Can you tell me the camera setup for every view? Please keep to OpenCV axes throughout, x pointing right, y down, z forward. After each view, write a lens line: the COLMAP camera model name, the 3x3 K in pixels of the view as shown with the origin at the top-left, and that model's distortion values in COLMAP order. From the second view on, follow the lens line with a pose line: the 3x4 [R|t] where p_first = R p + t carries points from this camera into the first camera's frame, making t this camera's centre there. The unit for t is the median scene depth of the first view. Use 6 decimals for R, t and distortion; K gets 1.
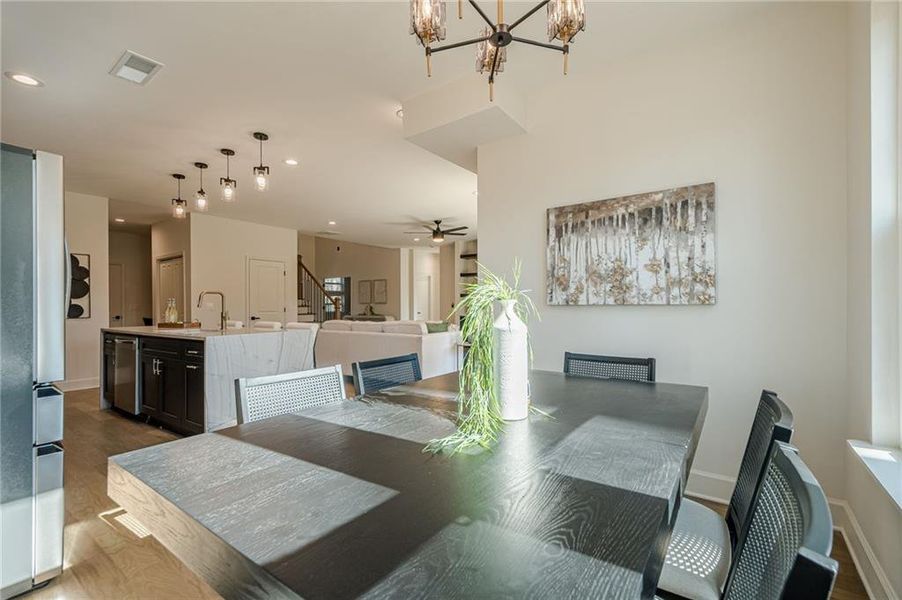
lens RADIAL K [[399.5, 0, 450.5], [0, 399.5, 303.1], [0, 0, 1]] dist [0.002069, -0.000832]
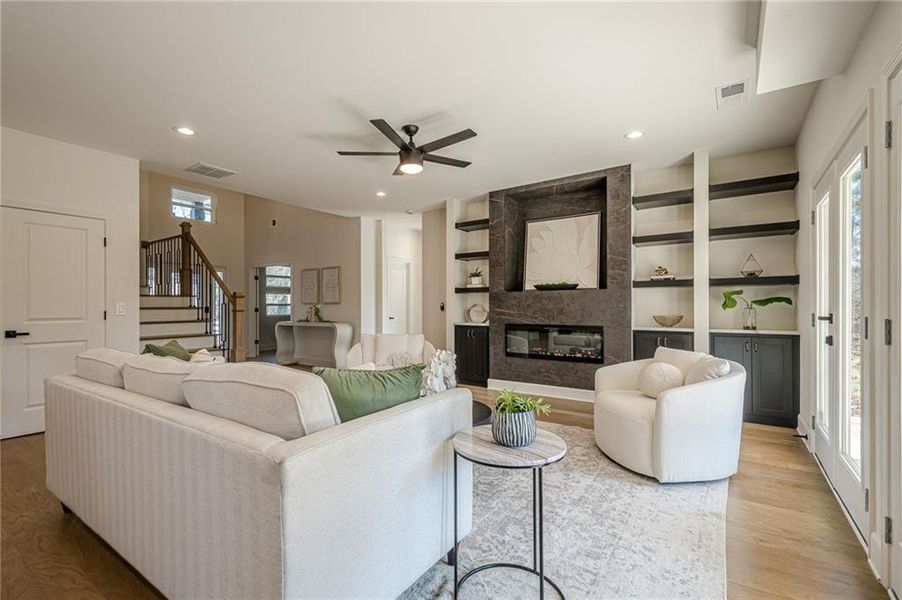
lens RADIAL K [[399.5, 0, 450.6], [0, 399.5, 303.4], [0, 0, 1]] dist [0.002069, -0.000832]
pose [[0.999716, 0.001850, 0.023740, 0.003321], [-0.001796, 0.999996, -0.002291, 0.001767], [-0.023744, 0.002248, 0.999716, 0.378945]]
